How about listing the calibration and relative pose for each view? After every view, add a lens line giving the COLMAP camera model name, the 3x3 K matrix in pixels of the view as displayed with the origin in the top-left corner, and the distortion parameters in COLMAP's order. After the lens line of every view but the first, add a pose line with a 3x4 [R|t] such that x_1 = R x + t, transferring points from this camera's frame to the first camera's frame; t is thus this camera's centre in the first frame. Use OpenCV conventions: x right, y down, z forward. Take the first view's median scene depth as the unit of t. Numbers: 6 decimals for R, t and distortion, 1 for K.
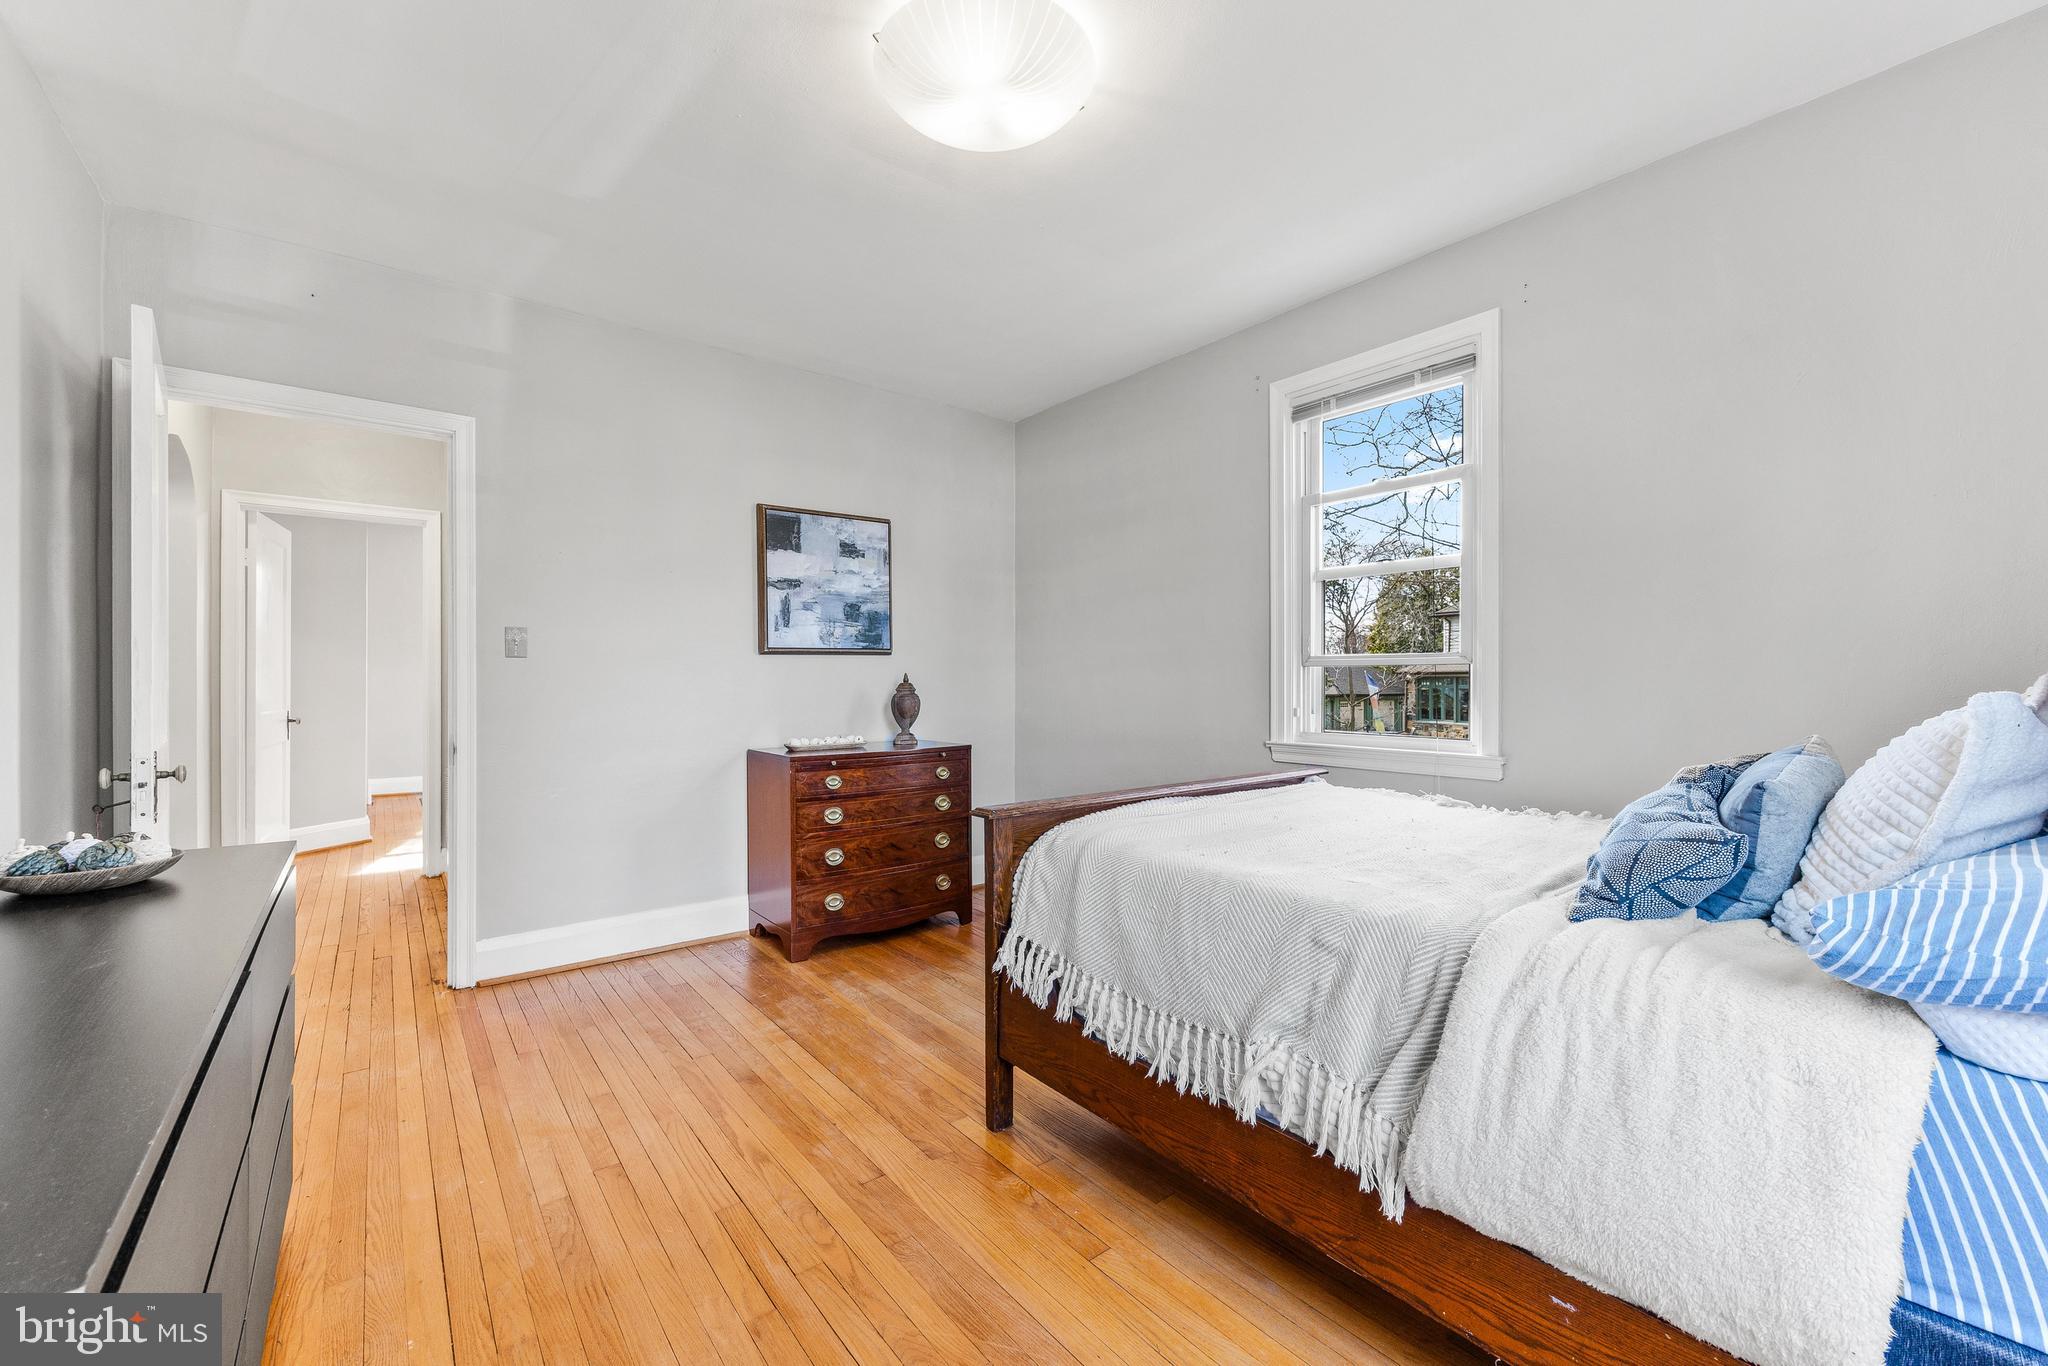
lens RADIAL K [[834.6, 0, 1025.4], [0, 834.6, 678.5], [0, 0, 1]] dist [-0.003283, 0.000000]
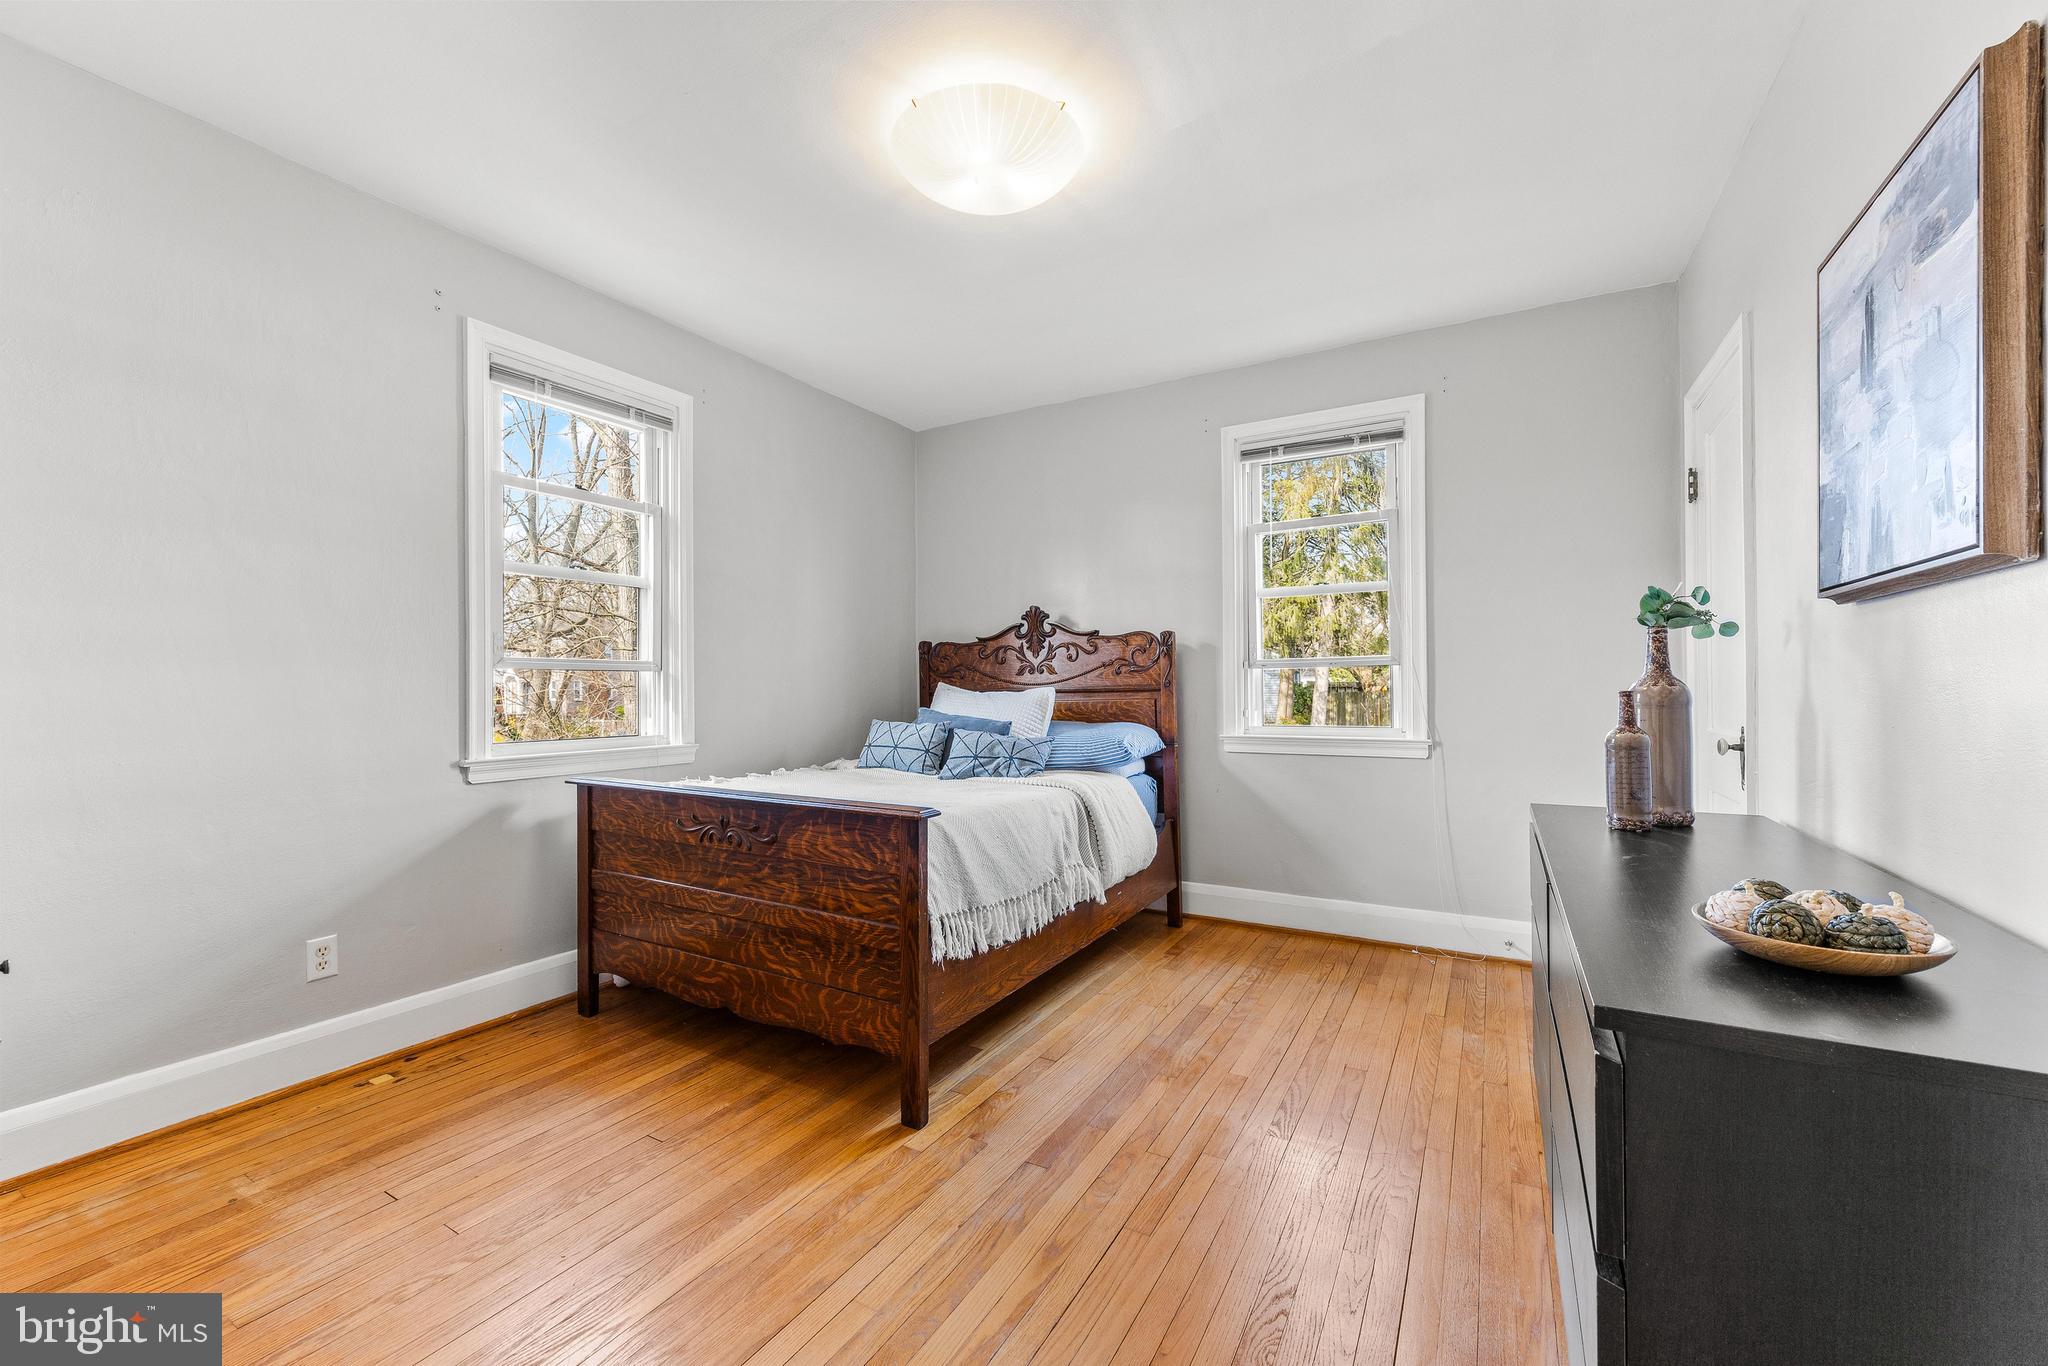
lens RADIAL K [[834.6, 0, 1024.1], [0, 834.6, 678.7], [0, 0, 1]] dist [-0.003283, 0.000000]
pose [[-0.380522, 0.001969, 0.924770, -1.068838], [0.004933, 0.999988, -0.000100, -0.001641], [-0.924759, 0.004524, -0.380527, 1.324248]]
